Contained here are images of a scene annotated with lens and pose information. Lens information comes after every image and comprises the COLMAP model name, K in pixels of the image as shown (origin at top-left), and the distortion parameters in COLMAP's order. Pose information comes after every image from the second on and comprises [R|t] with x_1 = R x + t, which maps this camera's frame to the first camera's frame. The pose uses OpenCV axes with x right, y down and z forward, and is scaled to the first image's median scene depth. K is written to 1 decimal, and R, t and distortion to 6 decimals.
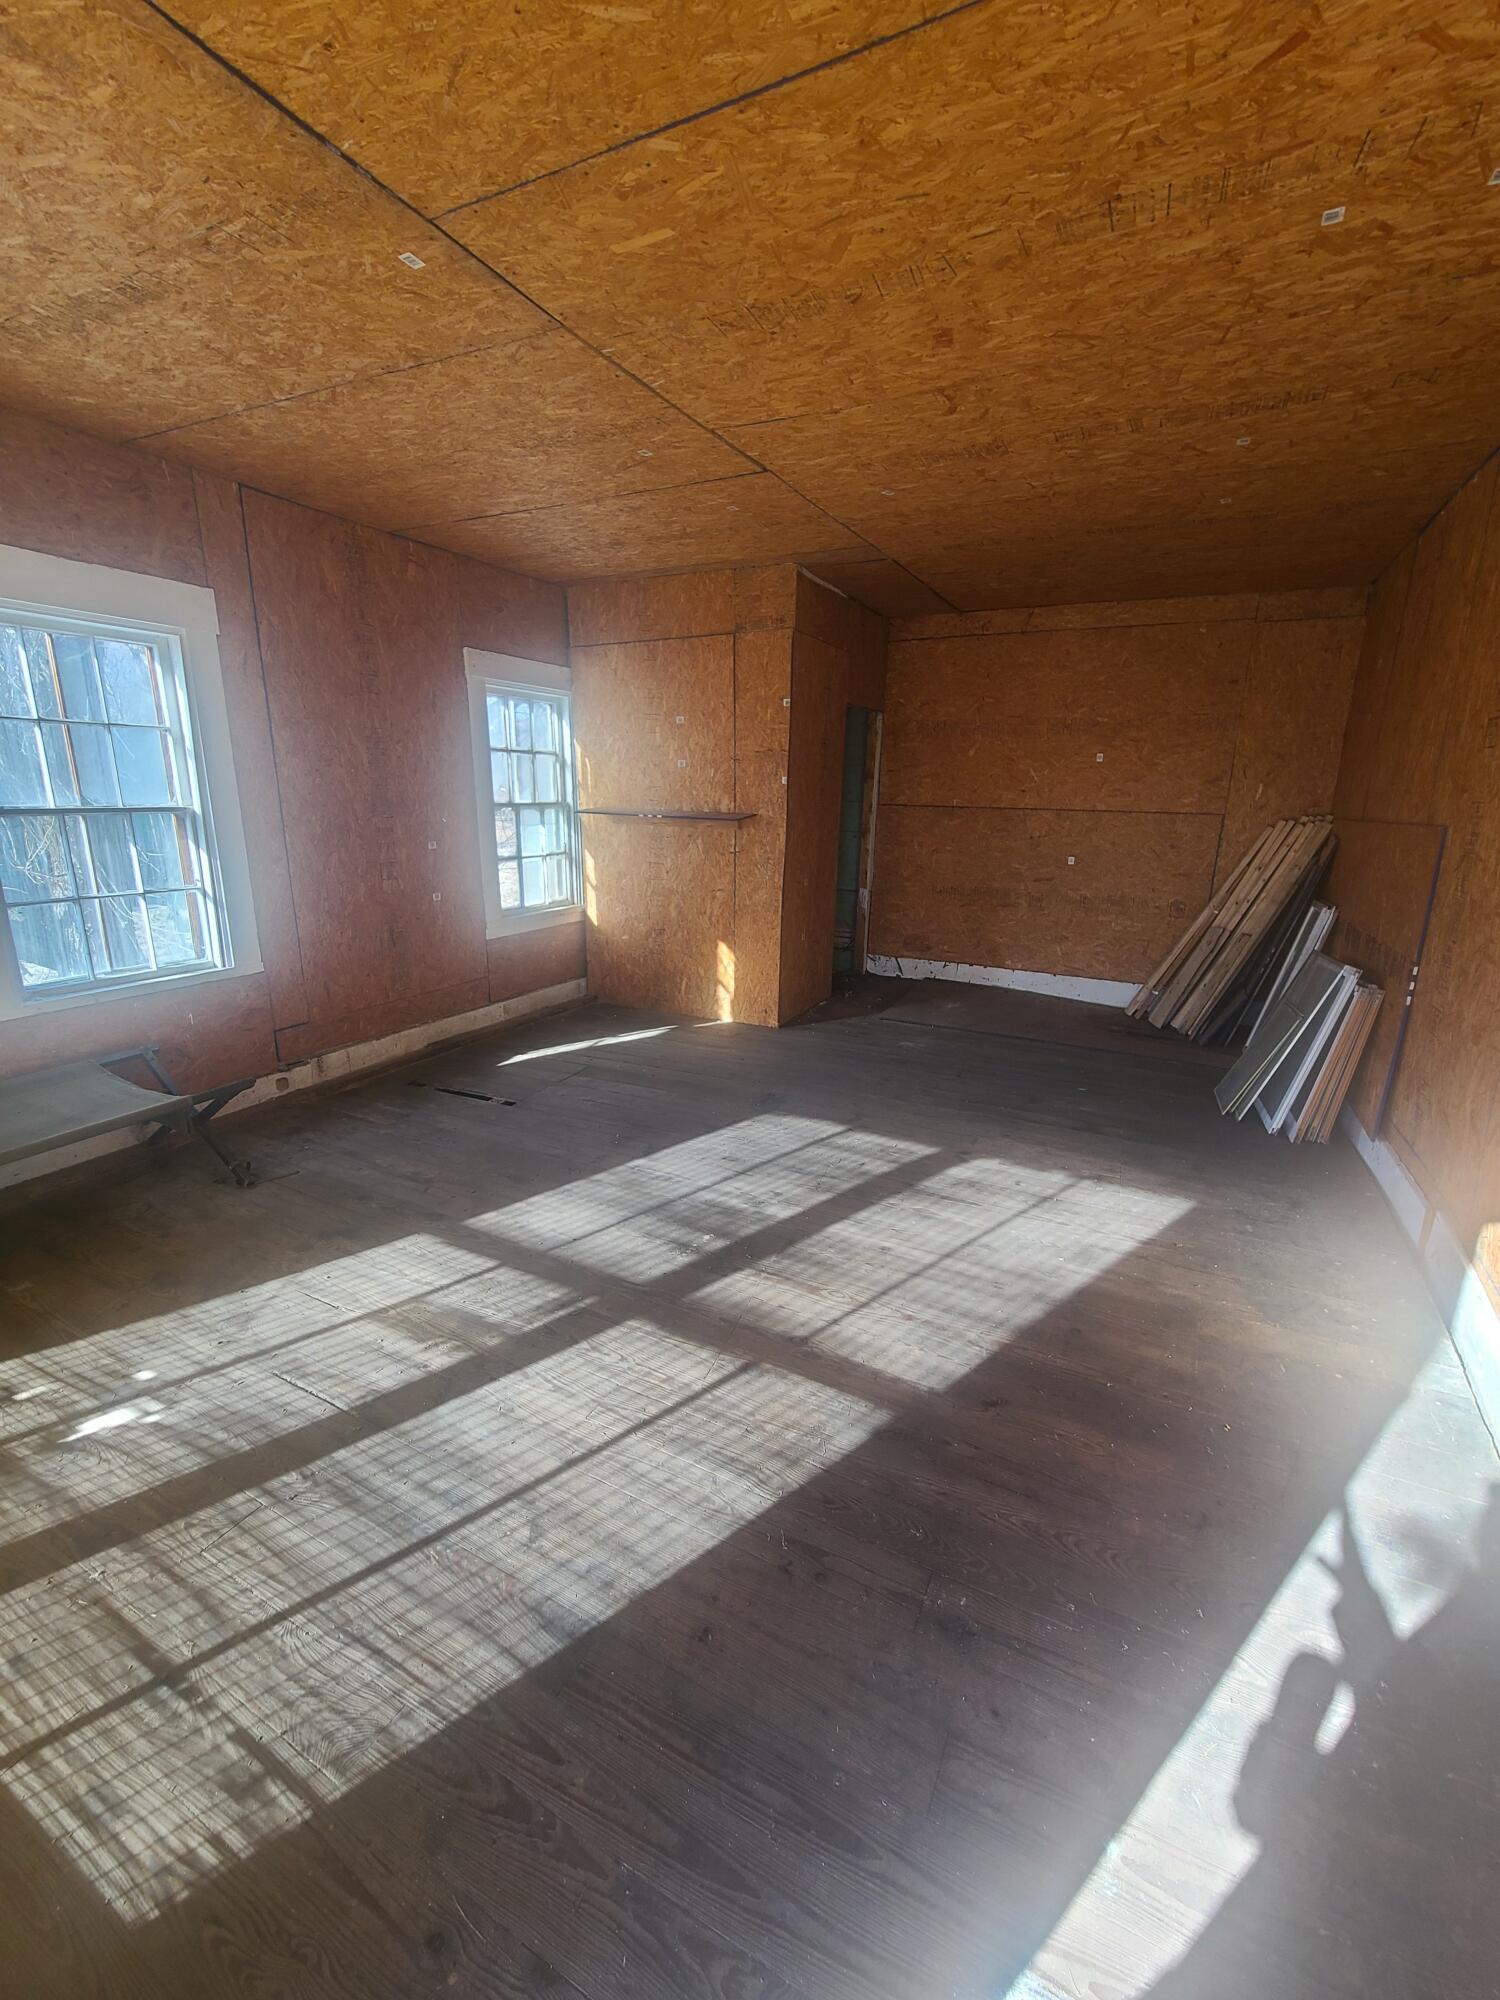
lens RADIAL K [[816.4, 0, 750.0], [0, 816.4, 1000.0], [0, 0, 1]] dist [-0.000612, -0.000158]
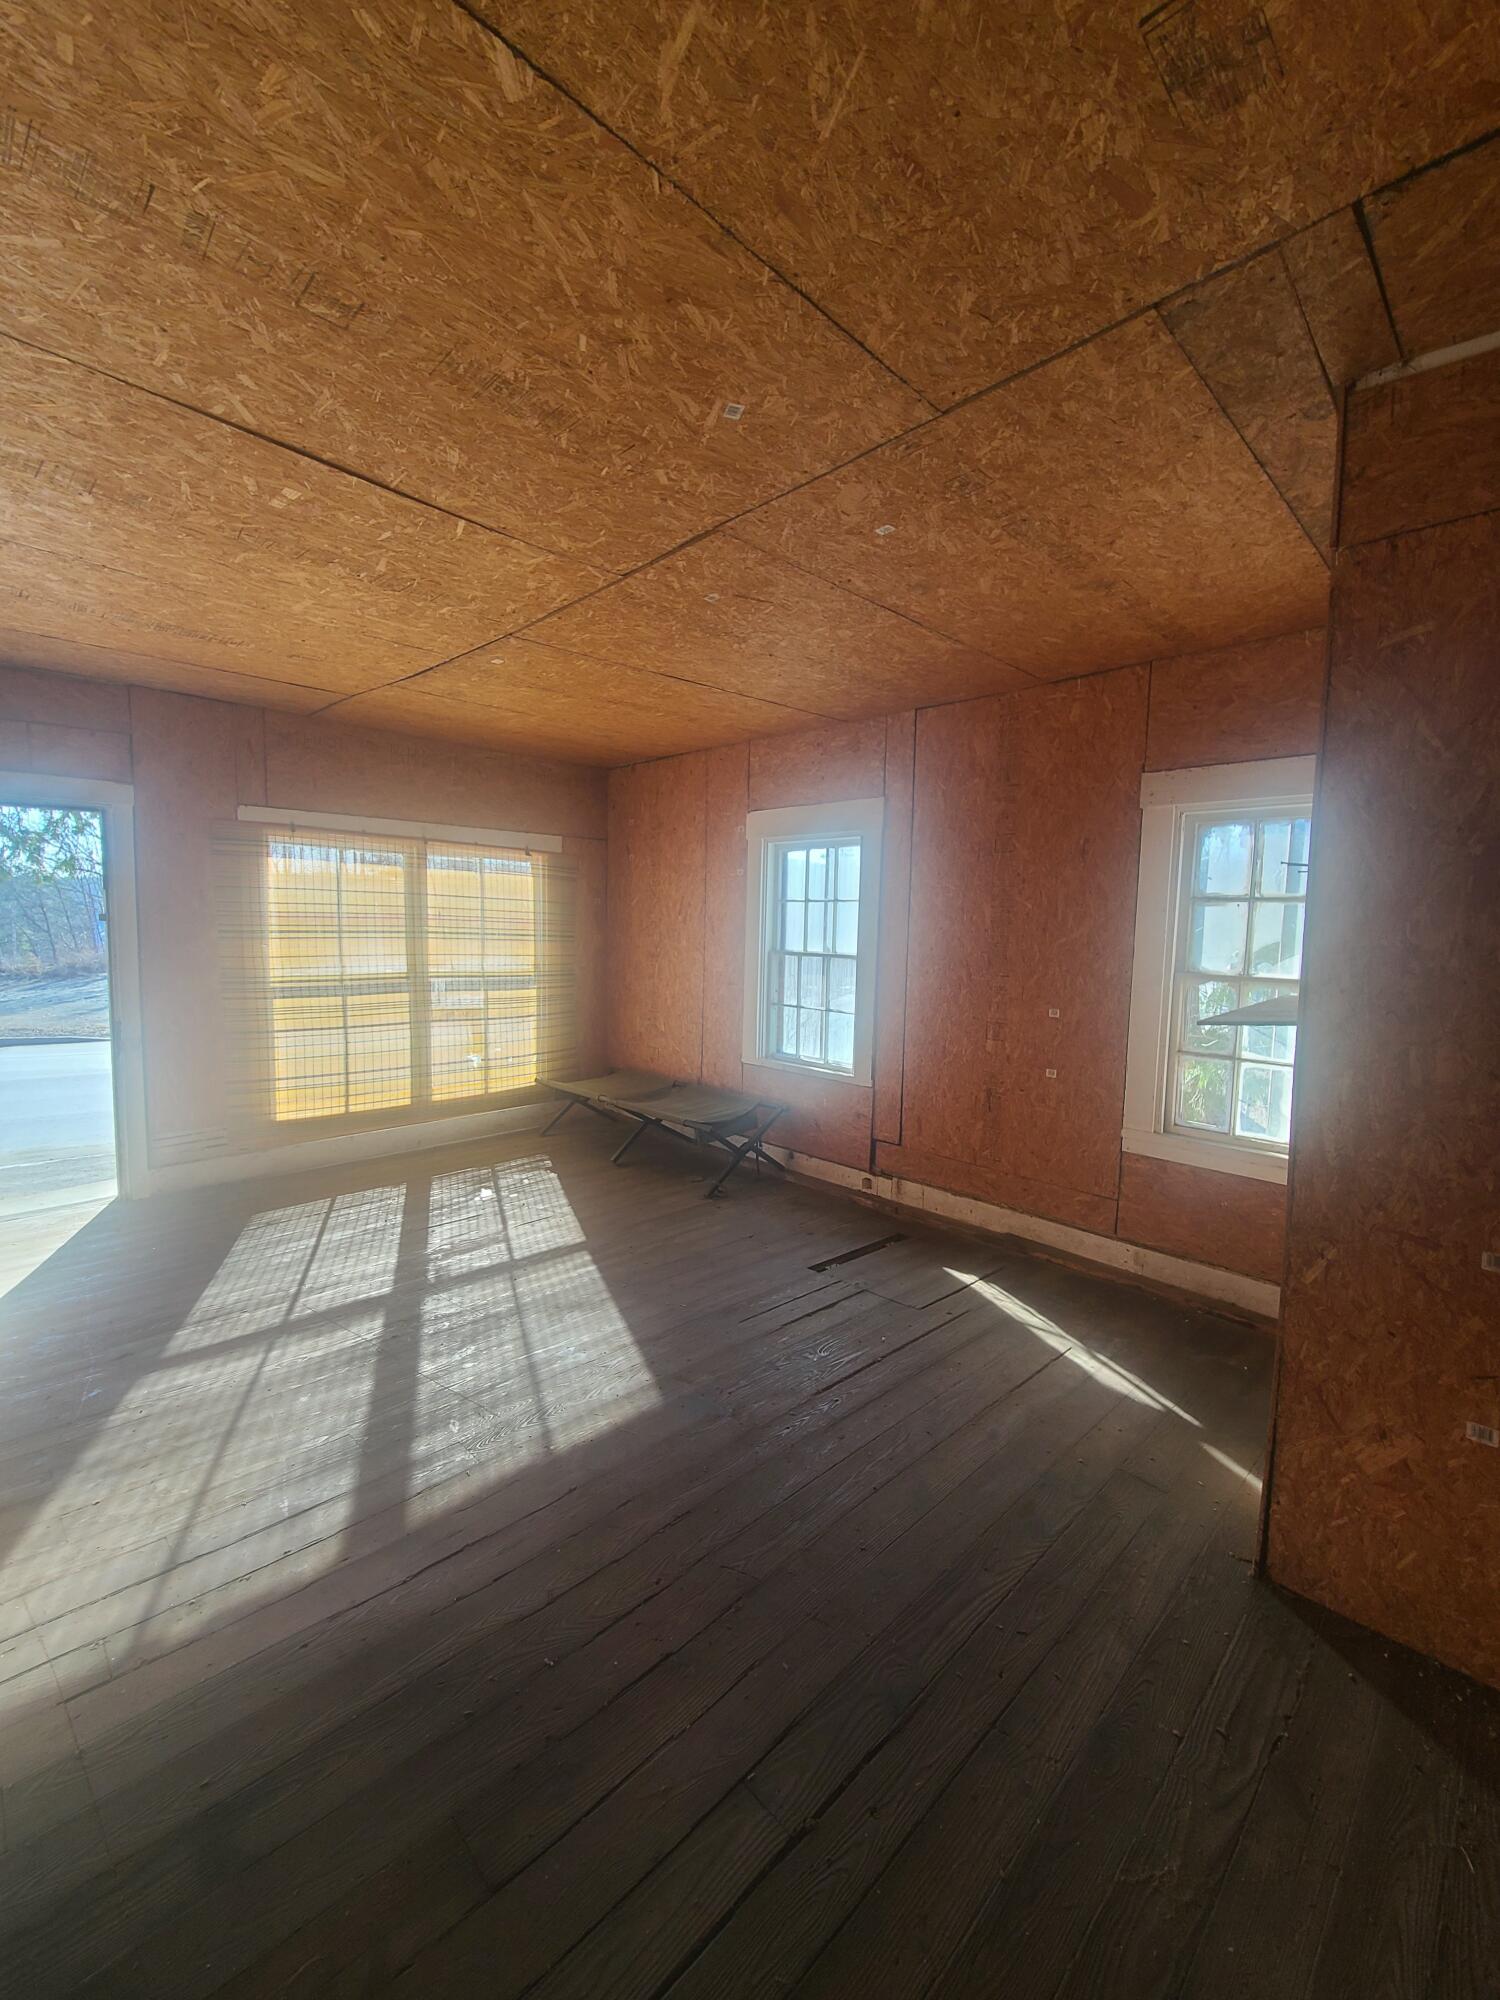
lens RADIAL K [[816.4, 0, 750.0], [0, 816.4, 1000.0], [0, 0, 1]] dist [-0.000612, -0.000158]
pose [[-0.304728, 0.067127, -0.950071, 0.733879], [-0.265154, 0.952099, 0.152316, -0.356222], [0.914787, 0.298330, -0.272332, 1.342069]]
